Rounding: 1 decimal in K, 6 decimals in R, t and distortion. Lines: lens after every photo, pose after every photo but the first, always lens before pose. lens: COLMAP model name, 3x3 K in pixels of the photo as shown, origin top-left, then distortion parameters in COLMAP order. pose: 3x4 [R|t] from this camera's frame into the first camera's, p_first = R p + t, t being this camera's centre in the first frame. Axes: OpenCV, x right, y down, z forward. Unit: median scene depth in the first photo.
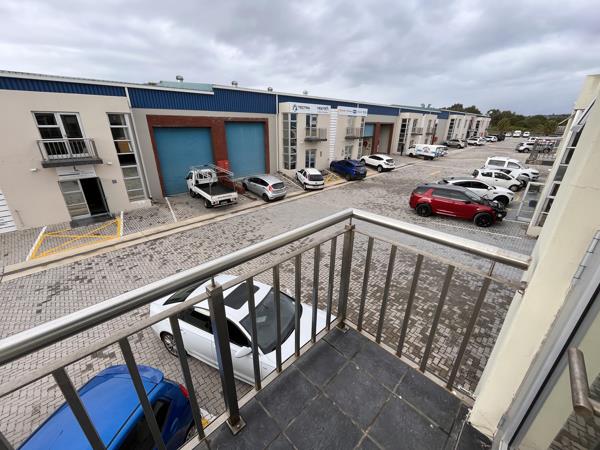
lens RADIAL K [[245.0, 0, 299.8], [0, 245.0, 224.4], [0, 0, 1]] dist [-0.001177, -0.000135]
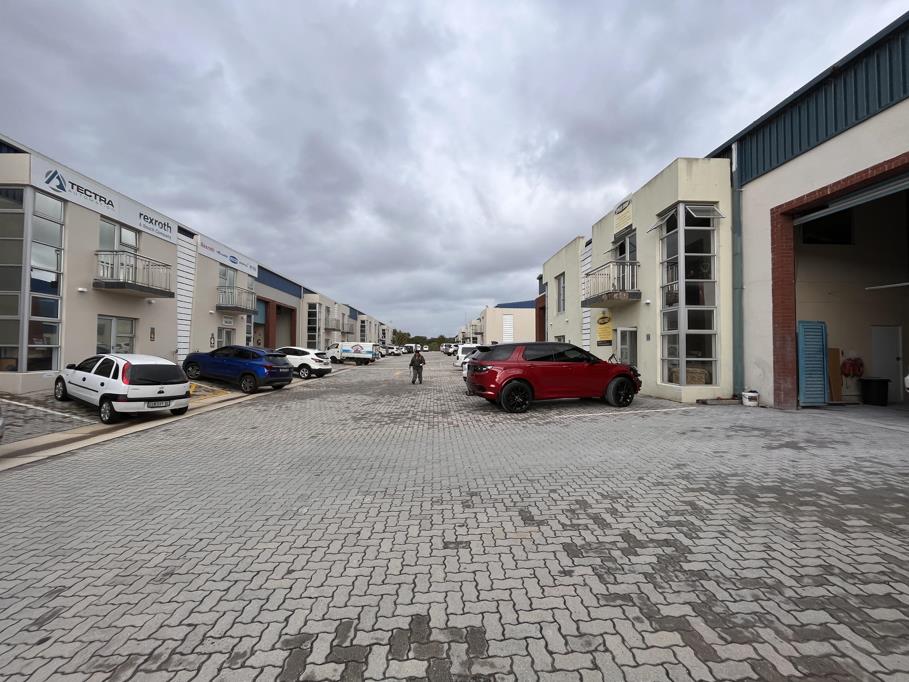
lens RADIAL K [[371.2, 0, 456.9], [0, 371.2, 339.8], [0, 0, 1]] dist [-0.001177, -0.000135]
pose [[0.664702, 0.012663, 0.747001, -0.026230], [0.285559, 0.919633, -0.269688, -0.001258], [-0.690382, 0.392575, 0.607666, 0.372679]]
